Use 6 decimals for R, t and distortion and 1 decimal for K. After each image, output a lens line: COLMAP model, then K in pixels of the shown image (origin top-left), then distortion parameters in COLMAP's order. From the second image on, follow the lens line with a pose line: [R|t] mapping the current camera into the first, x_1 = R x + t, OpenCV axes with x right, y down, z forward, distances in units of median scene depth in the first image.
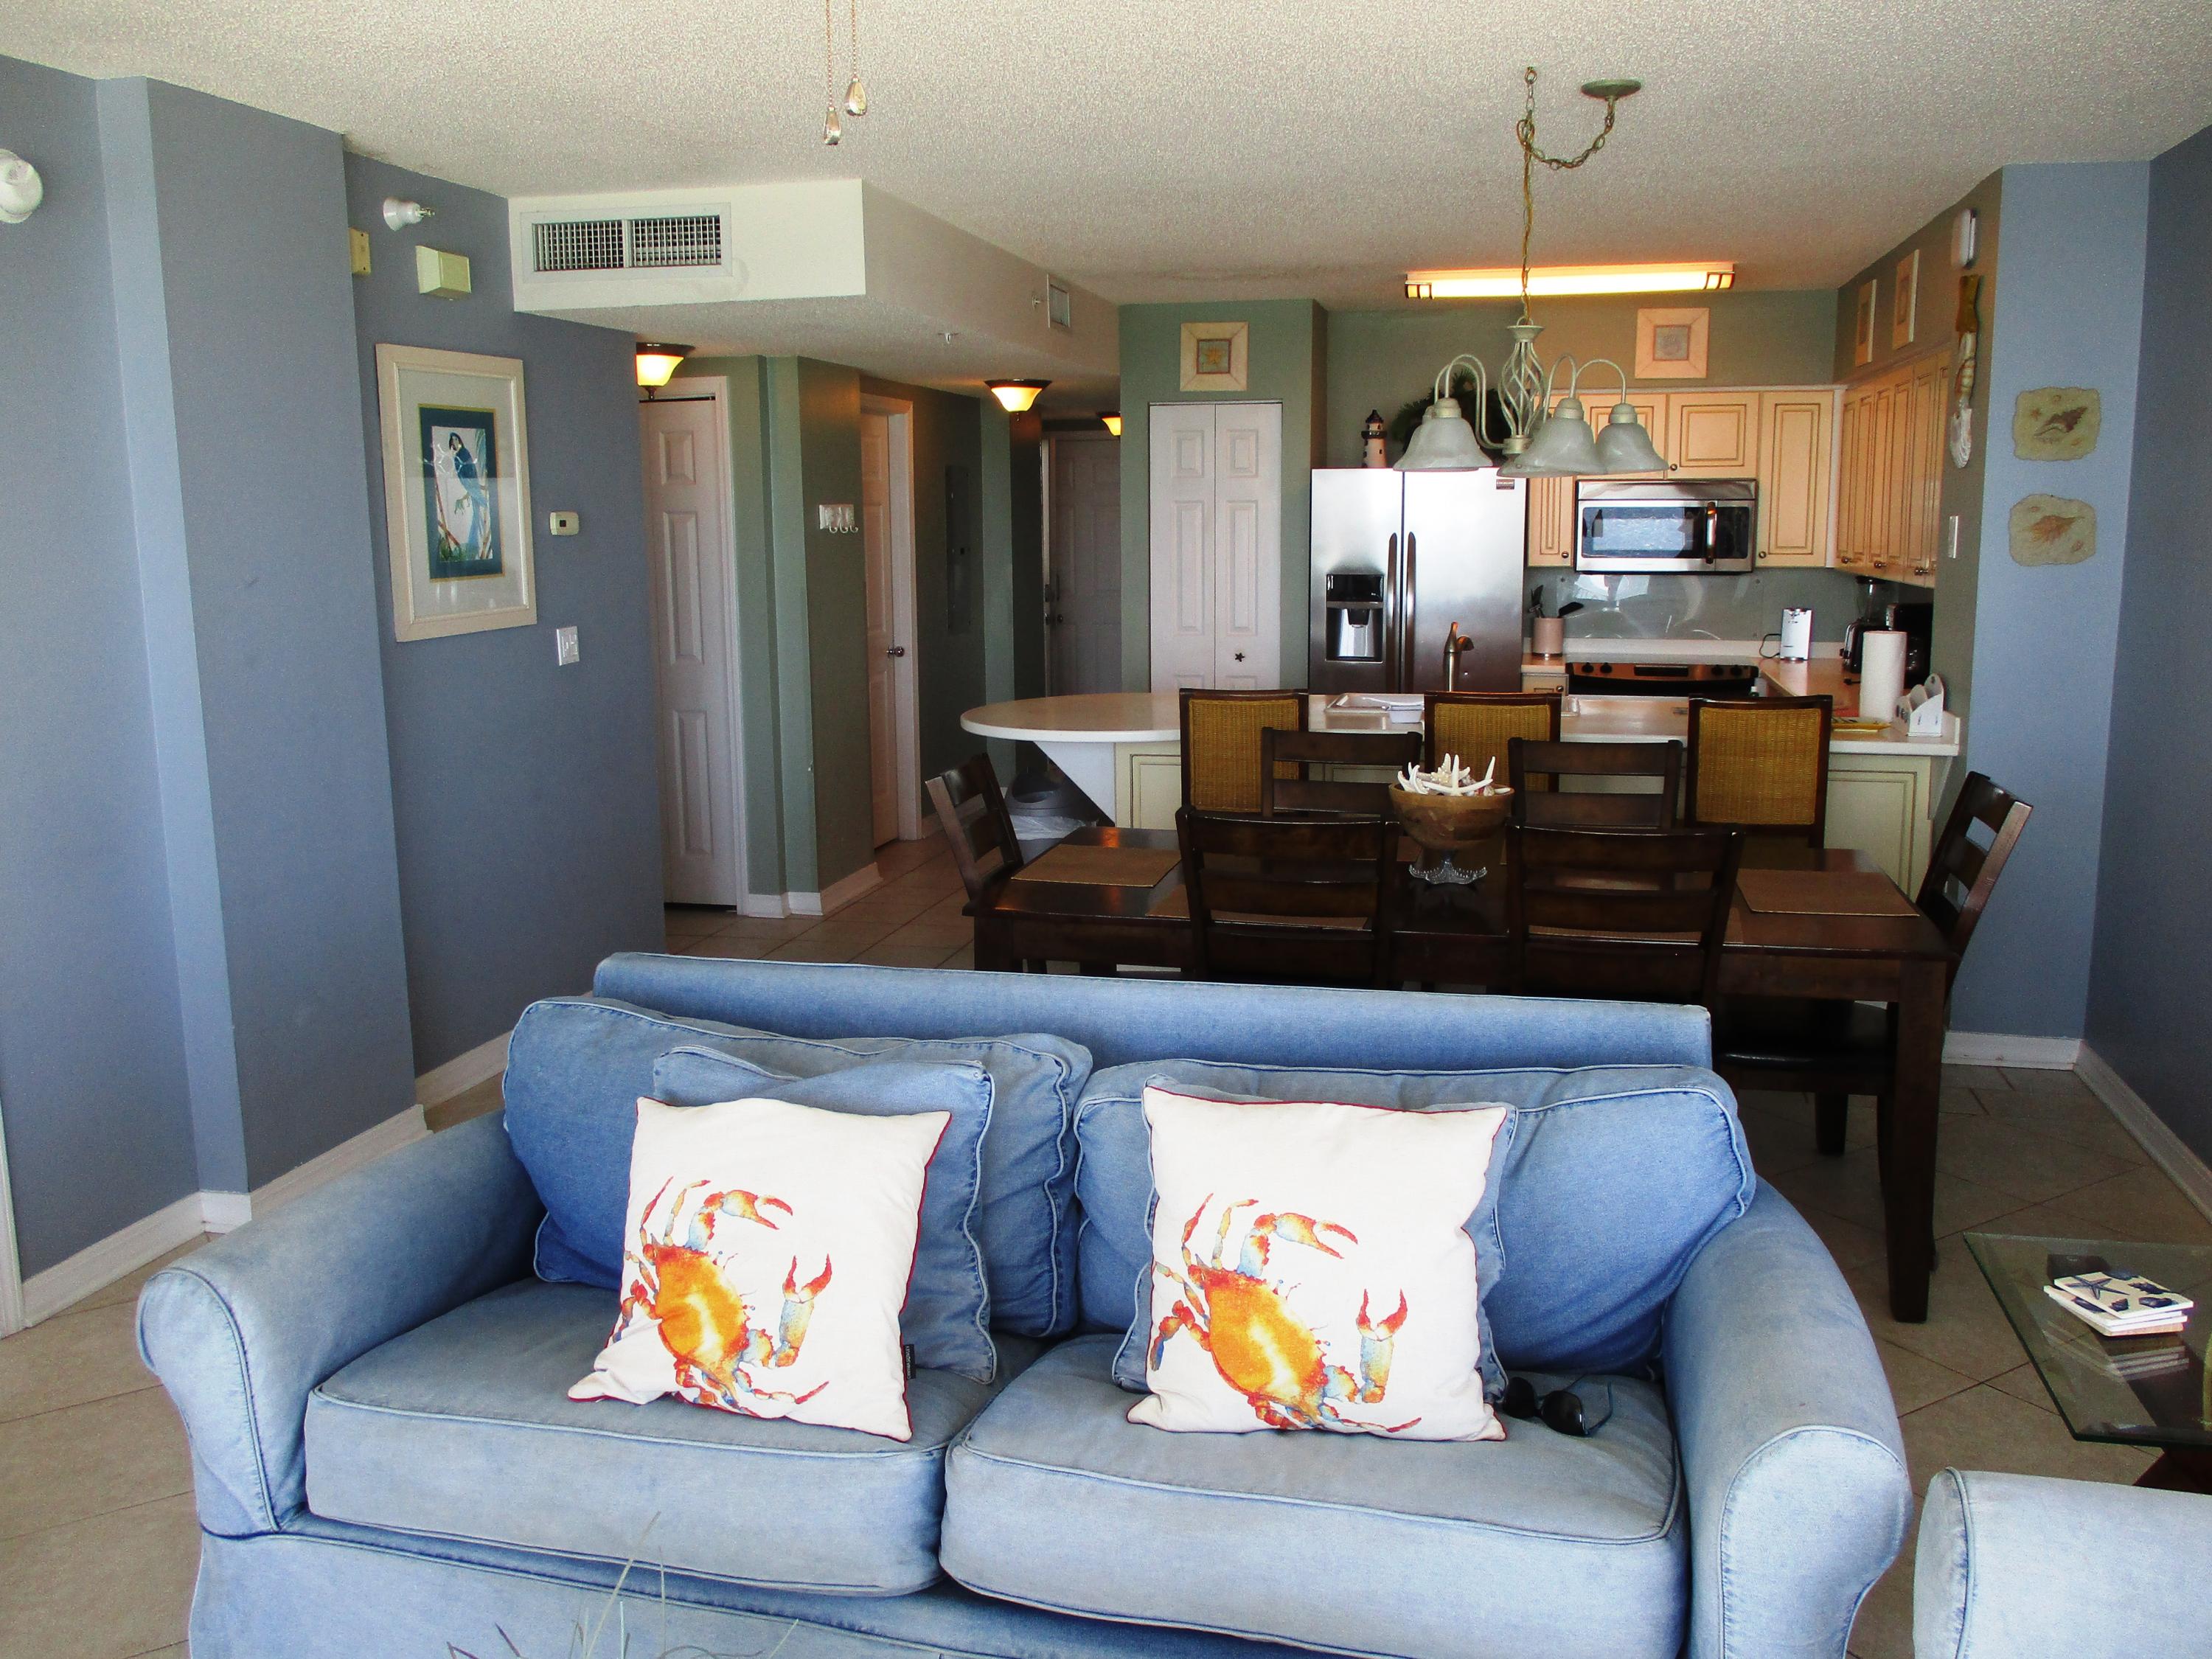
lens RADIAL K [[1817.3, 0, 1103.1], [0, 1817.3, 804.8], [0, 0, 1]] dist [-0.041855, -0.004583]
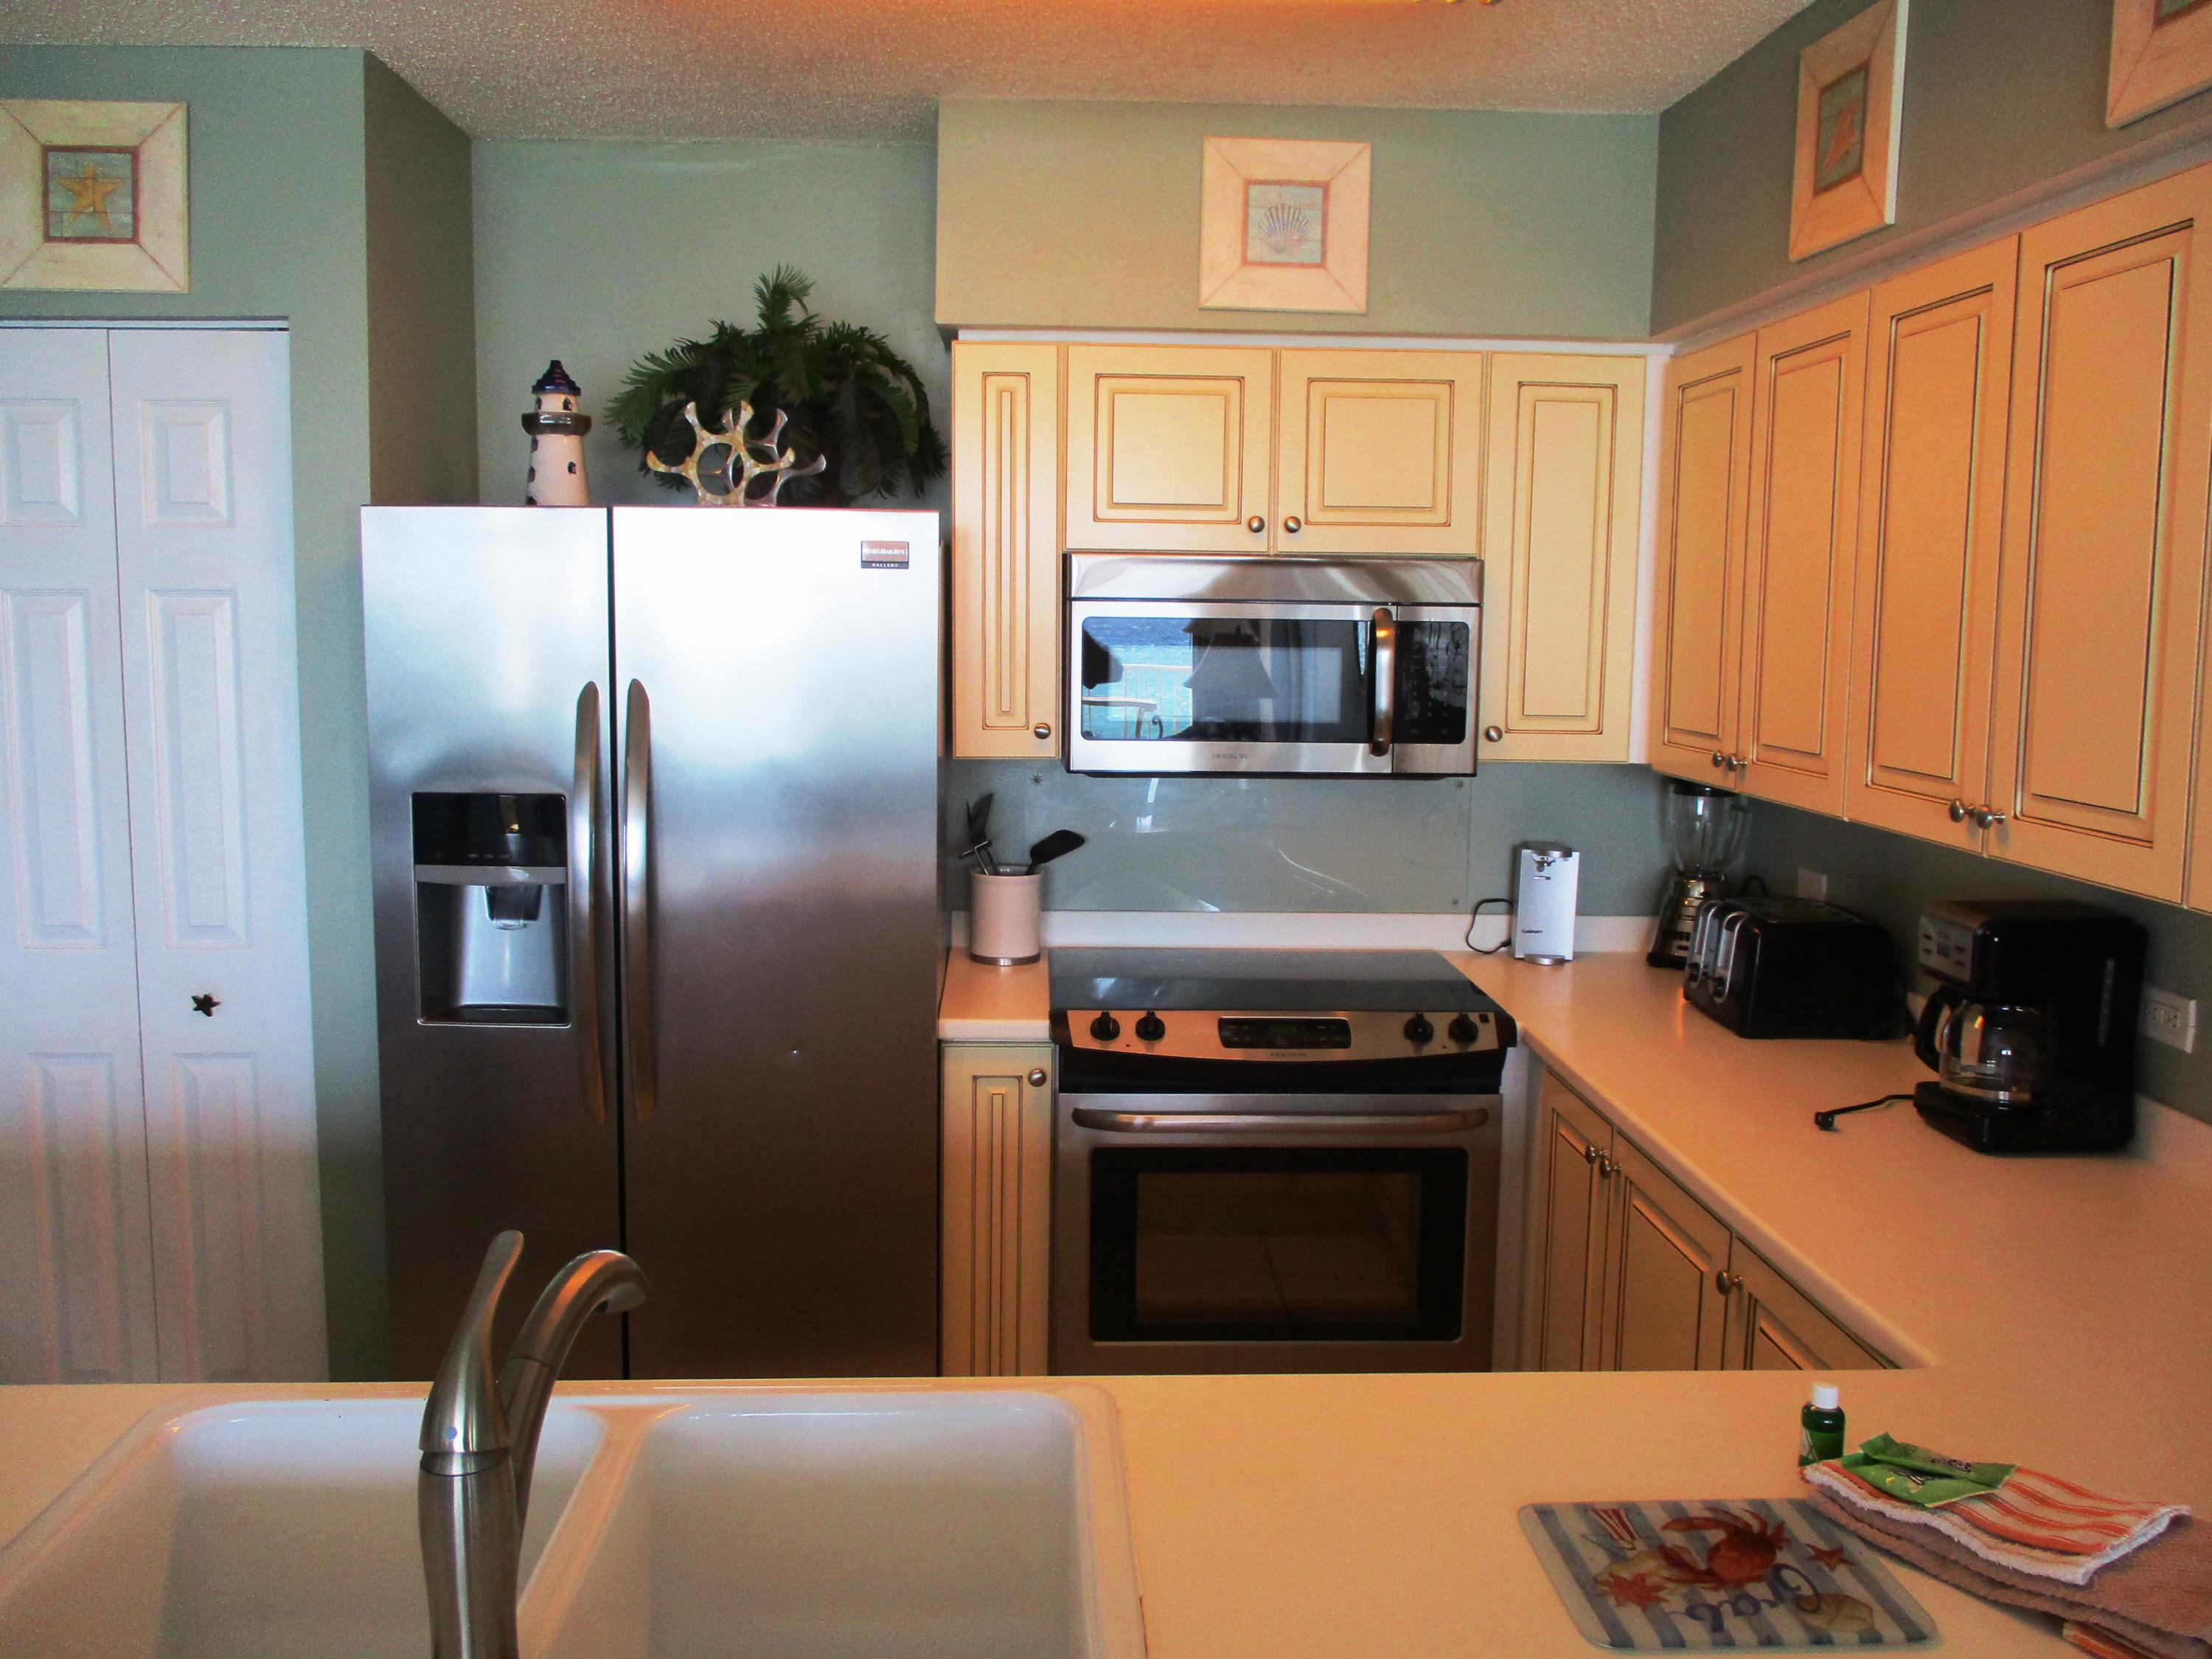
lens RADIAL K [[1817.3, 0, 1103.1], [0, 1817.3, 804.8], [0, 0, 1]] dist [-0.041855, -0.004583]
pose [[0.960394, -0.012712, 0.278354, 0.155192], [0.025965, 0.998695, -0.043979, -0.104177], [-0.277432, 0.049464, 0.959471, 0.608202]]
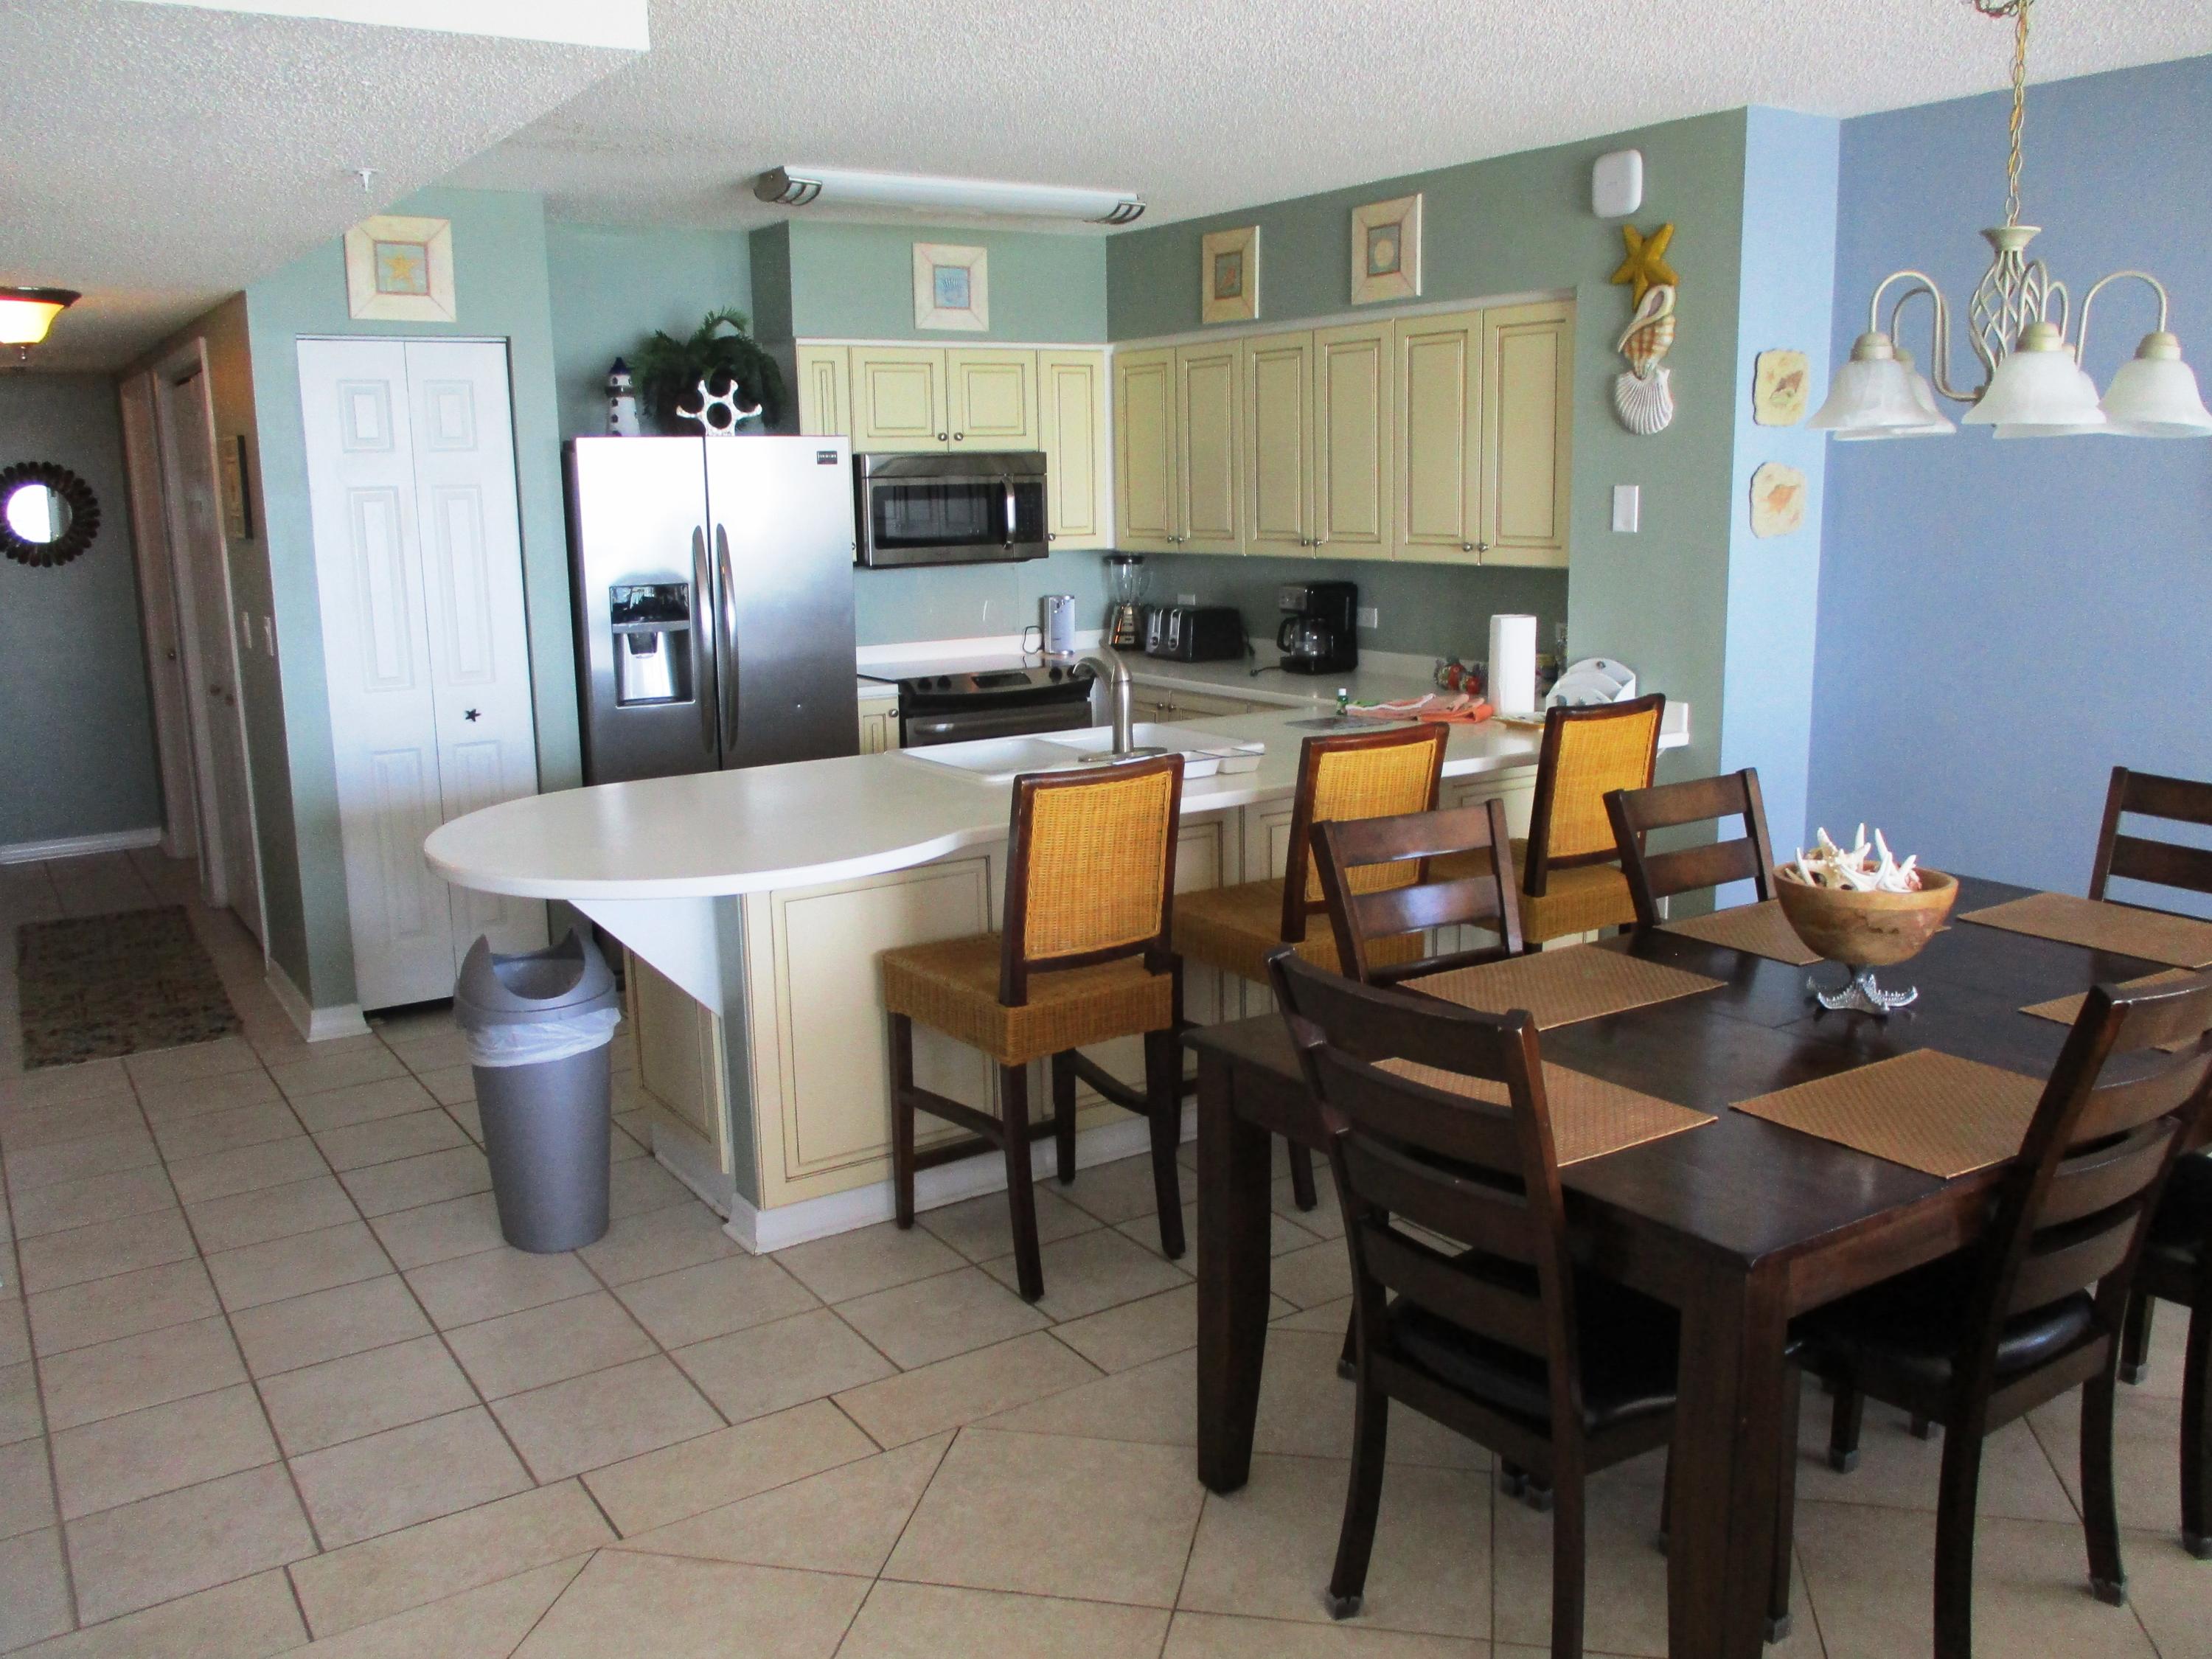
lens RADIAL K [[1830.4, 0, 1104.7], [0, 1830.4, 788.5], [0, 0, 1]] dist [-0.031238, 0.004940]
pose [[0.684463, -0.131328, 0.717122, -0.264729], [0.131388, 0.989756, 0.055852, -0.063368], [-0.717111, 0.055992, 0.694706, 0.368947]]
